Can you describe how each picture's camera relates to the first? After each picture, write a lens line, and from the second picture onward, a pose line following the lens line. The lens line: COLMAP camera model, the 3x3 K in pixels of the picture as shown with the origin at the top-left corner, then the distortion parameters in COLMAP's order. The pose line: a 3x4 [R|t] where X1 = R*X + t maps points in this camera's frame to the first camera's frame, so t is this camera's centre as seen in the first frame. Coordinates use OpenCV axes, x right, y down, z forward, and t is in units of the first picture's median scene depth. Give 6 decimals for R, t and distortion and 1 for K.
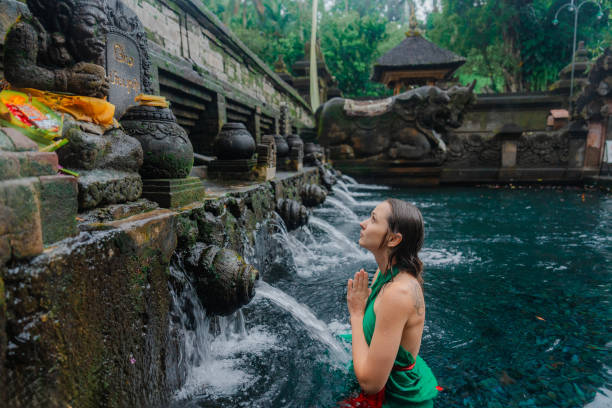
lens RADIAL K [[411.5, 0, 306.0], [0, 411.5, 204.0], [0, 0, 1]] dist [-0.000607, -0.000867]
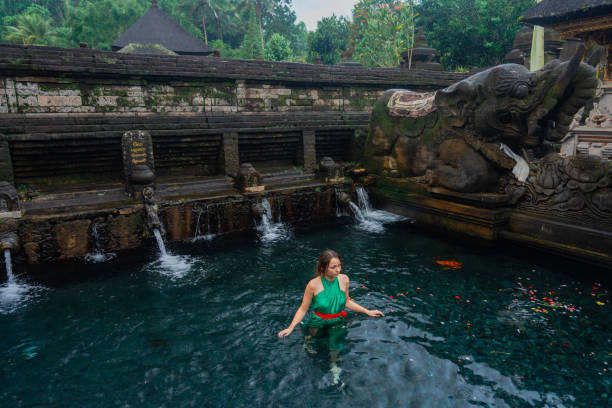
lens RADIAL K [[441.7, 0, 306.0], [0, 441.7, 204.0], [0, 0, 1]] dist [-0.002480, 0.002241]
pose [[0.645077, 0.156617, -0.747895, 0.687981], [-0.086328, 0.987441, 0.132320, -0.176313], [0.759225, -0.020792, 0.650496, 0.453215]]
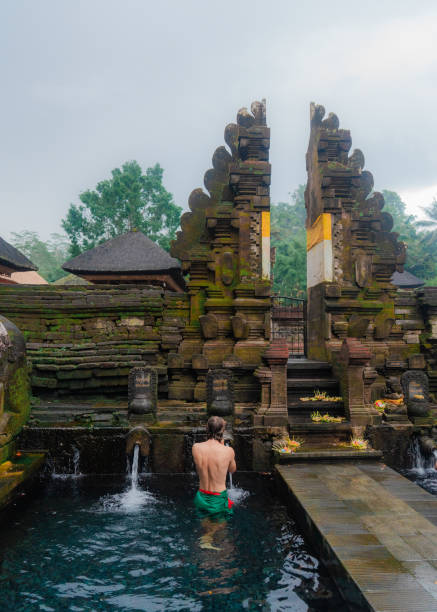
lens RADIAL K [[436.0, 0, 218.5], [0, 436.0, 306.0], [0, 0, 1]] dist [0.000074, 0.000270]
pose [[0.212571, -0.069946, -0.974639, 0.567884], [-0.120147, 0.987995, -0.097109, -0.079565], [0.969731, 0.137743, 0.201616, -0.308890]]
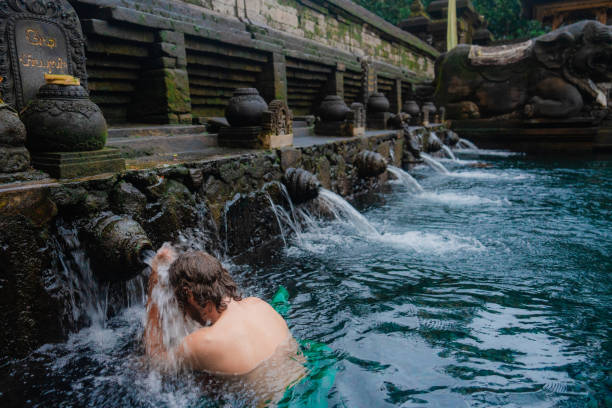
lens RADIAL K [[454.9, 0, 306.0], [0, 454.9, 204.0], [0, 0, 1]] dist [0.001726, -0.001370]
pose [[0.945018, 0.046751, -0.323658, 0.108143], [-0.021361, 0.996440, 0.081560, -0.005775], [0.326319, -0.070162, 0.942652, 0.009351]]
